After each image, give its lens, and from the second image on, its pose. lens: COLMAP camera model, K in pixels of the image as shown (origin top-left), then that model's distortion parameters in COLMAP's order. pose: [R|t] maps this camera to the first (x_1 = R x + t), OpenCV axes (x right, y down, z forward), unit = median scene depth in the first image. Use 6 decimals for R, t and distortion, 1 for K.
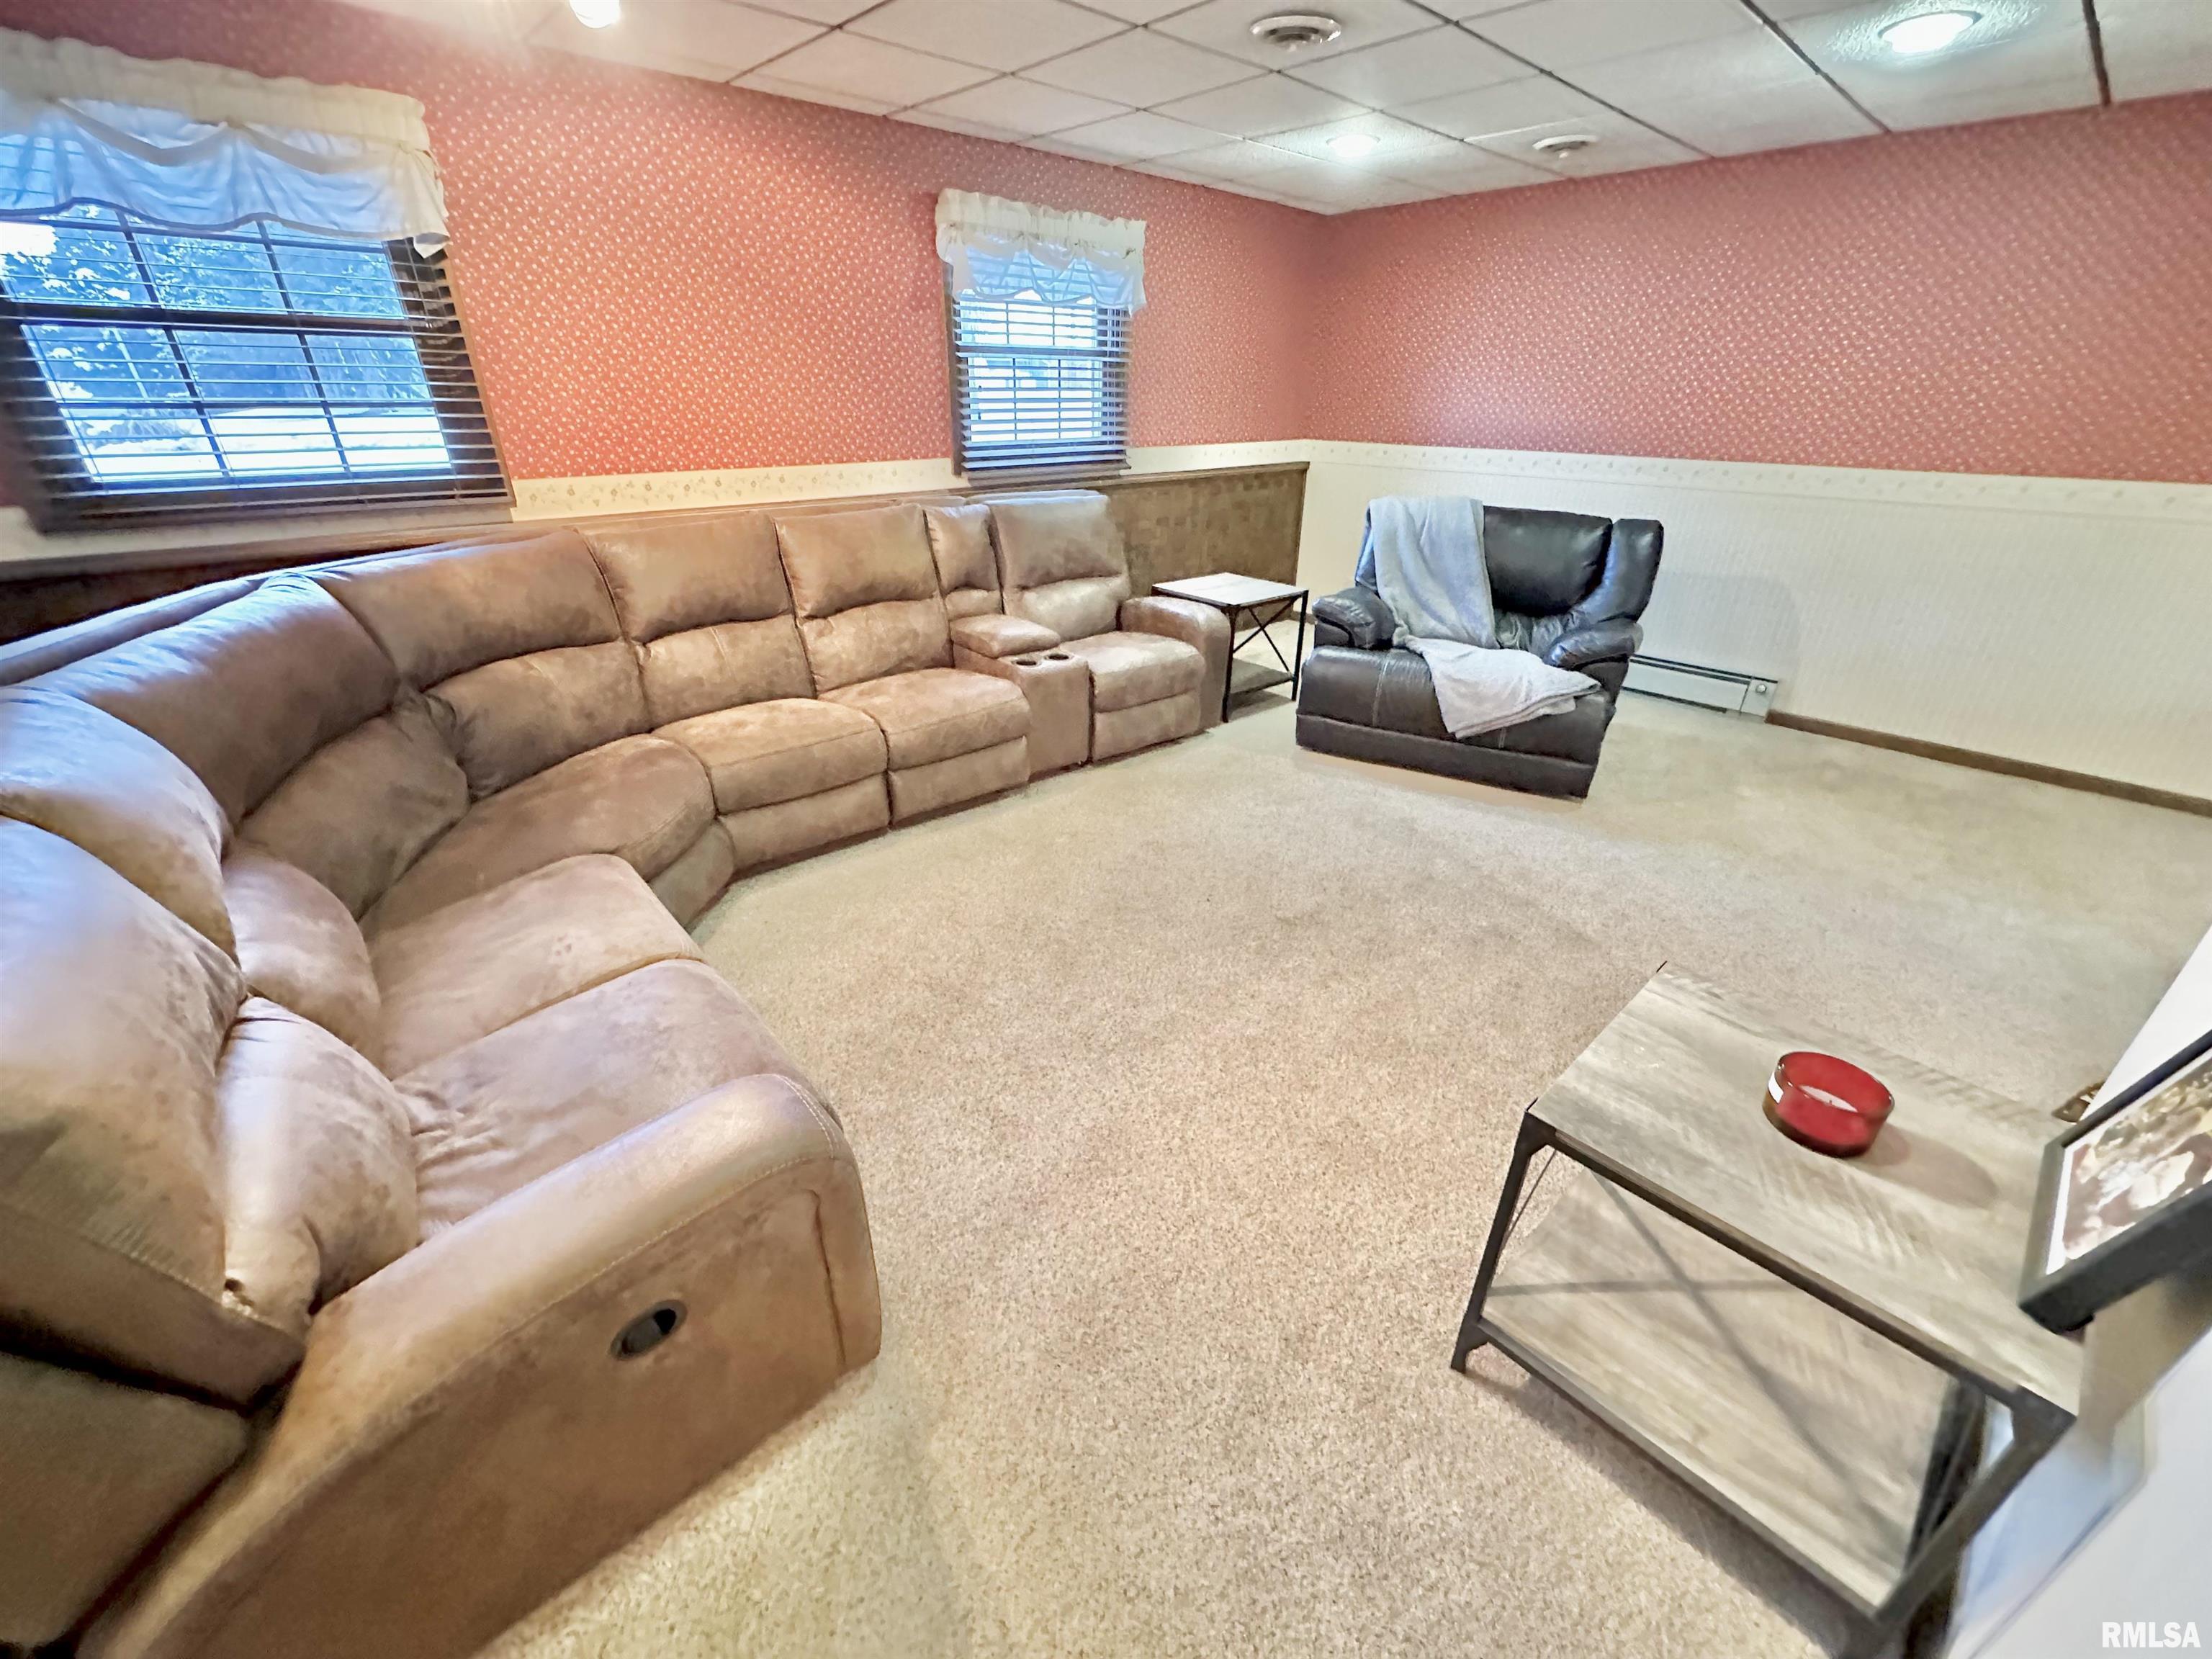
lens RADIAL K [[881.5, 0, 1113.9], [0, 881.5, 836.5], [0, 0, 1]] dist [-0.004322, 0.001615]
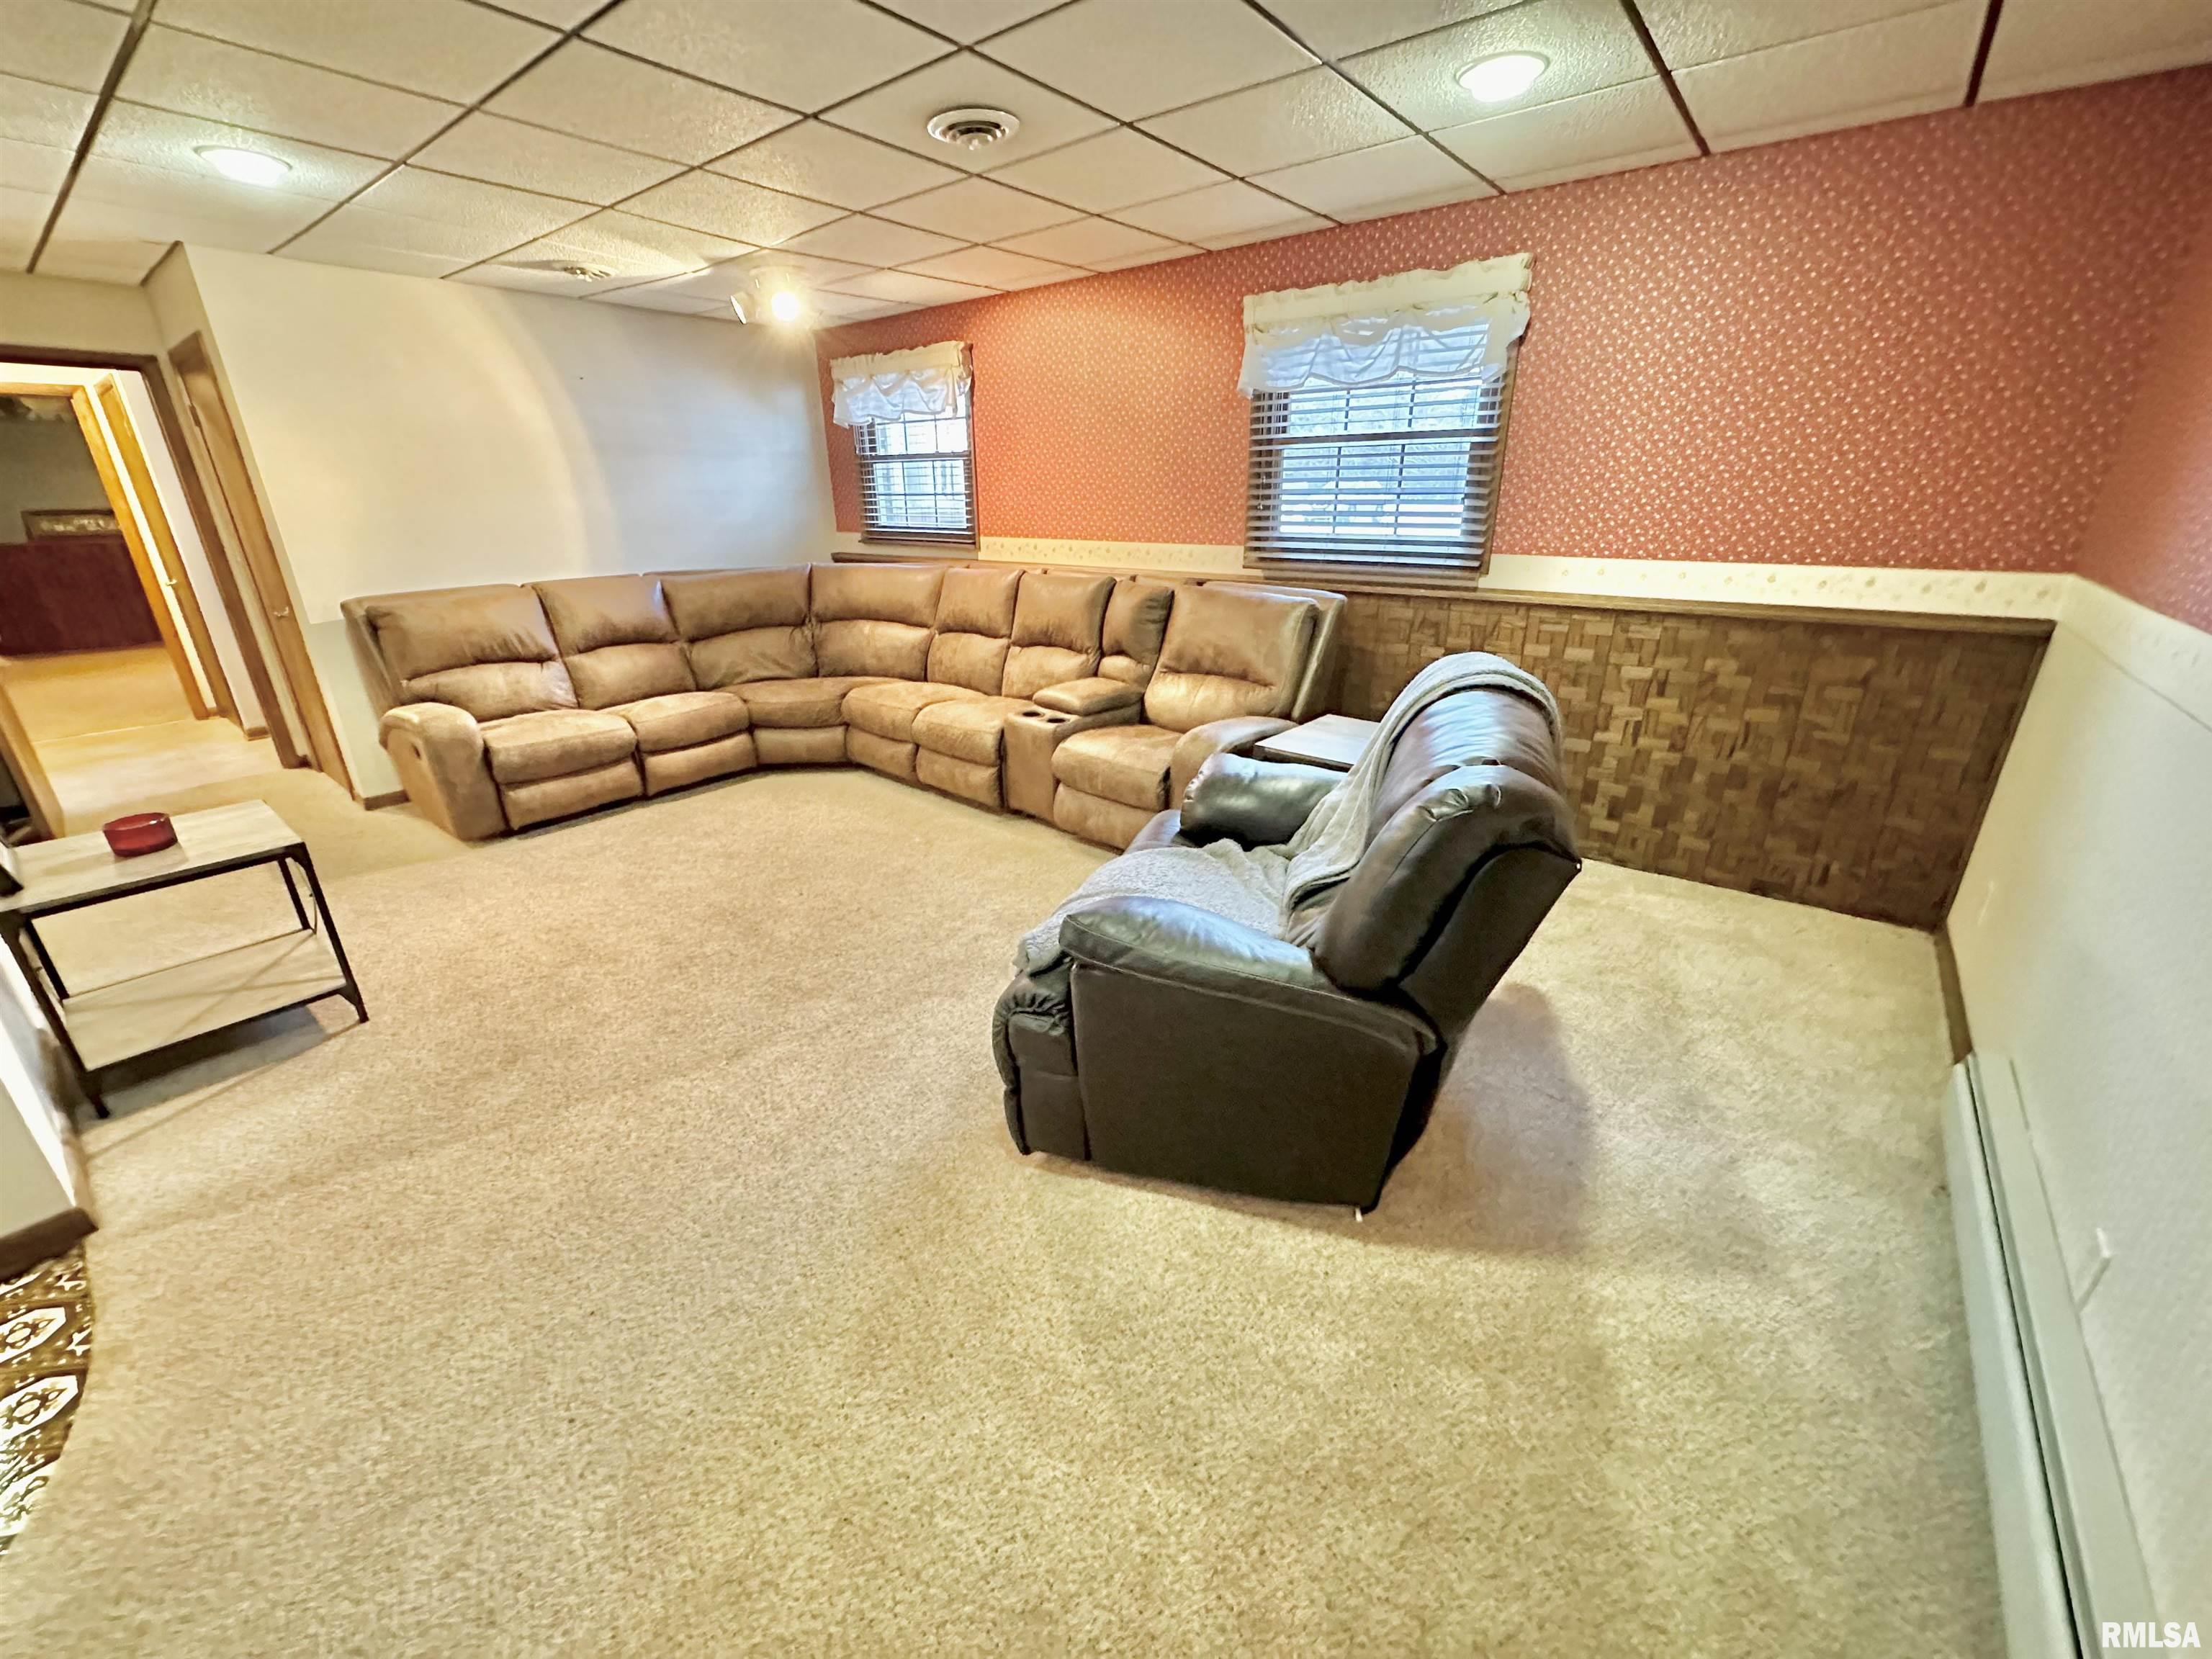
lens RADIAL K [[881.5, 0, 1116.0], [0, 881.5, 829.4], [0, 0, 1]] dist [-0.004322, 0.001615]
pose [[0.147339, 0.354935, -0.923208, 0.868299], [-0.435450, 0.861347, 0.261657, -0.354343], [0.888073, 0.363459, 0.281466, 0.710979]]
